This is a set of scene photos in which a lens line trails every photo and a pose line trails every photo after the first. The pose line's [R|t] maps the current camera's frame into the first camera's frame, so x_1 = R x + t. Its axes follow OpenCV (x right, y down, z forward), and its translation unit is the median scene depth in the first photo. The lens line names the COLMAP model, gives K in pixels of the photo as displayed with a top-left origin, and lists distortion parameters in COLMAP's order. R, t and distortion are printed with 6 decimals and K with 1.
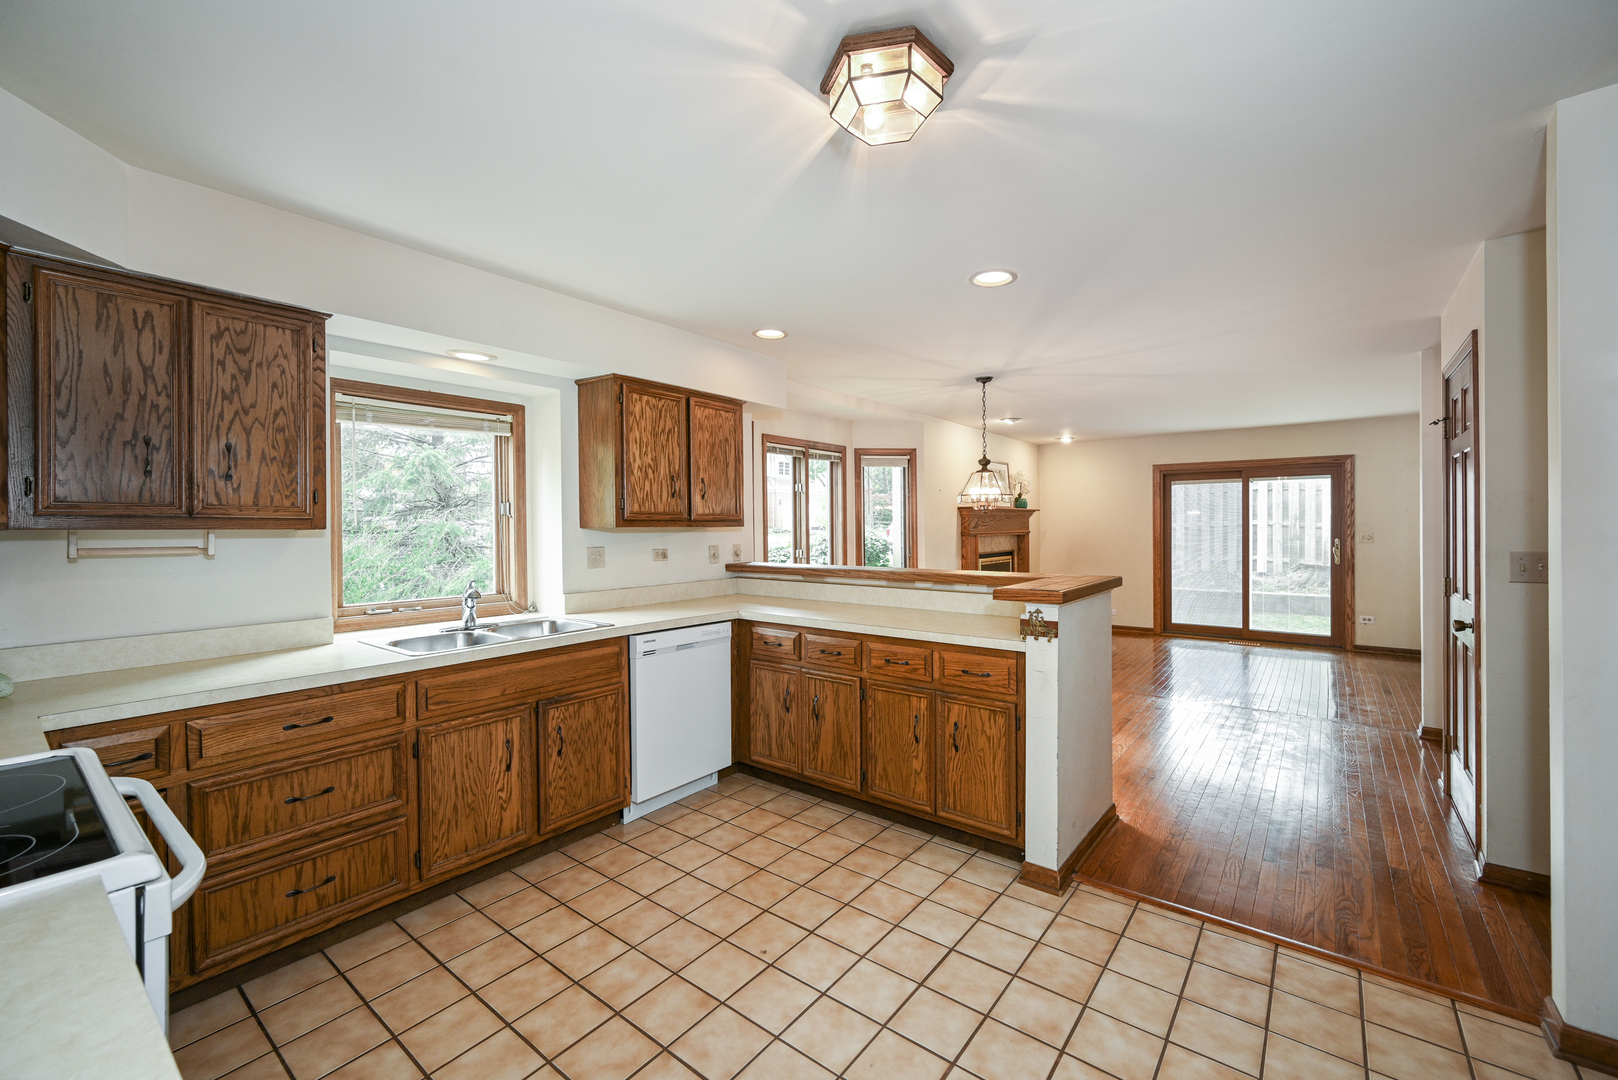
lens RADIAL K [[652.8, 0, 819.8], [0, 652.8, 532.7], [0, 0, 1]] dist [0.002652, -0.000925]
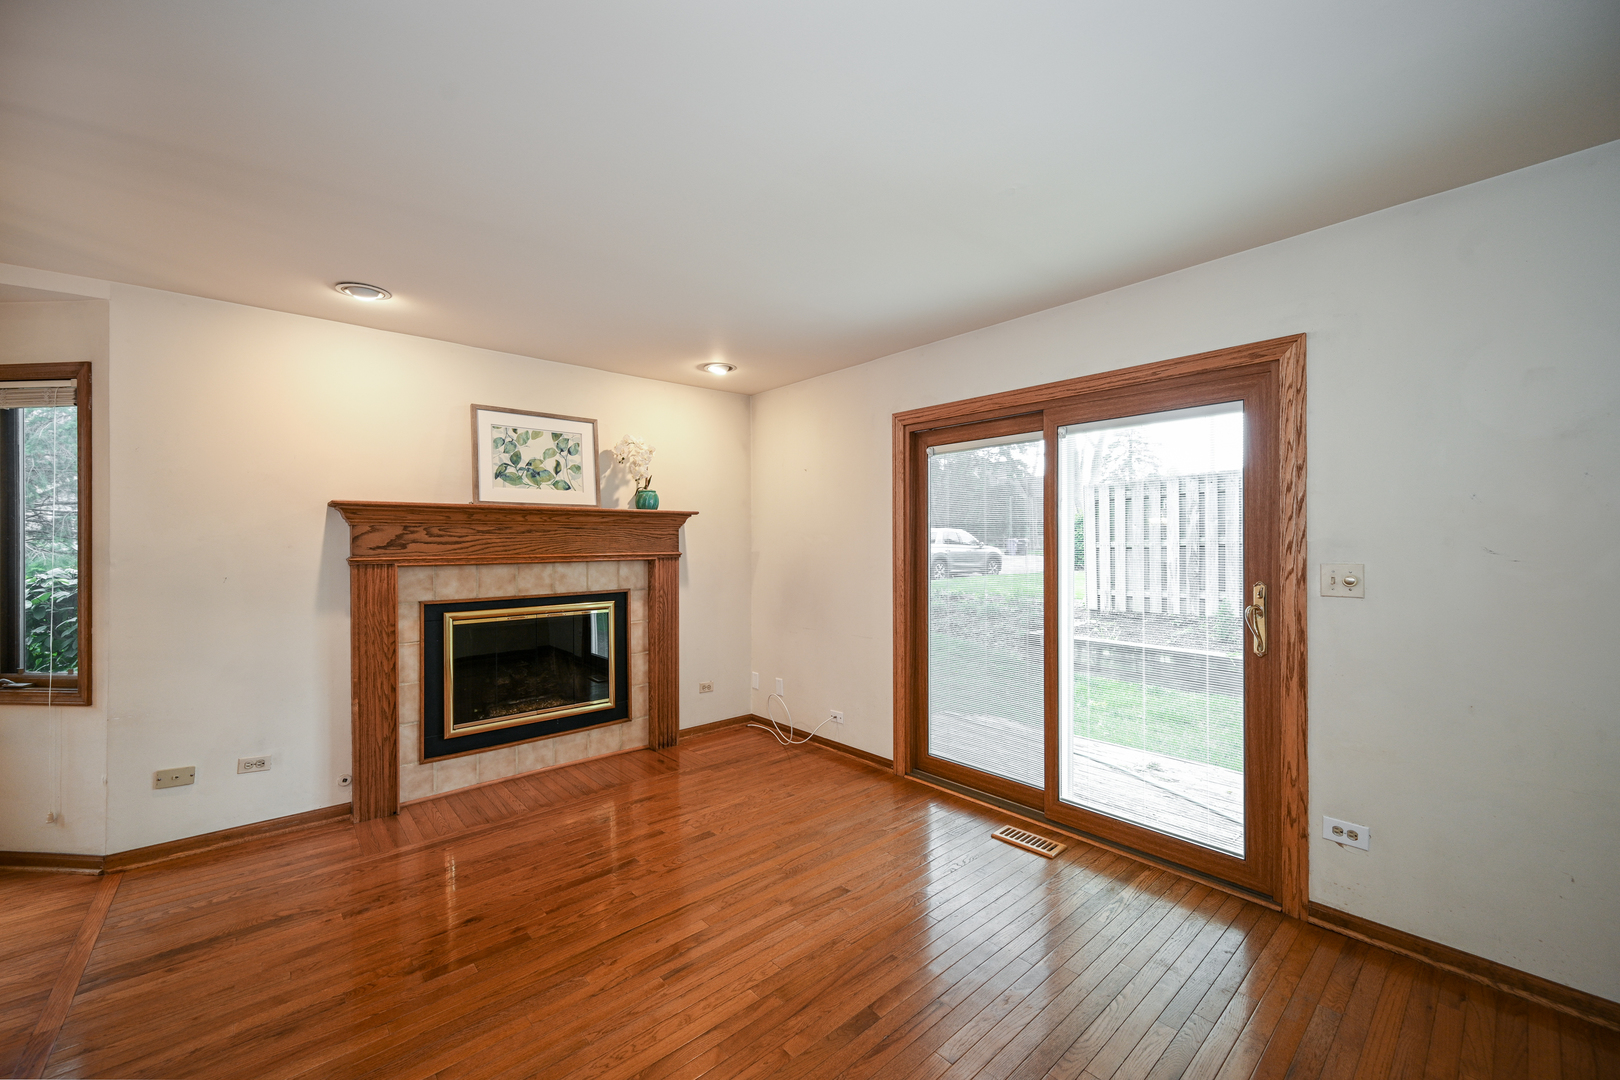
lens RADIAL K [[653.6, 0, 783.9], [0, 653.6, 543.3], [0, 0, 1]] dist [0.002652, -0.000925]
pose [[0.981624, 0.001670, -0.190819, 1.403483], [-0.002964, 0.999975, -0.006493, -0.019788], [0.190803, 0.006940, 0.981604, 1.405681]]
